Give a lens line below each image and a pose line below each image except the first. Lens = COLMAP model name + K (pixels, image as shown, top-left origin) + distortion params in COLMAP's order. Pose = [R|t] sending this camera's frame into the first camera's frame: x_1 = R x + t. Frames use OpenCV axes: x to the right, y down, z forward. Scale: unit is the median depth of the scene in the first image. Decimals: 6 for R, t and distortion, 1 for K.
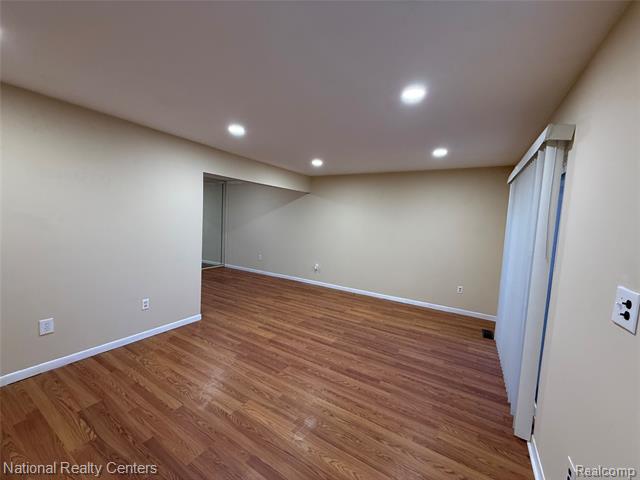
lens RADIAL K [[253.4, 0, 319.6], [0, 253.4, 240.2], [0, 0, 1]] dist [0.002736, 0.000488]
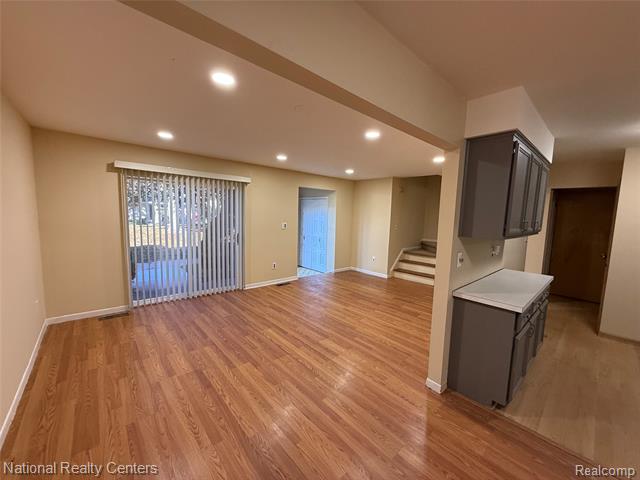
lens RADIAL K [[253.4, 0, 320.4], [0, 253.4, 241.3], [0, 0, 1]] dist [0.002736, 0.000488]
pose [[-0.951370, -0.106631, 0.289006, -0.407004], [-0.049328, 0.978807, 0.198756, -0.175114], [-0.304075, 0.174835, -0.936467, 1.818388]]
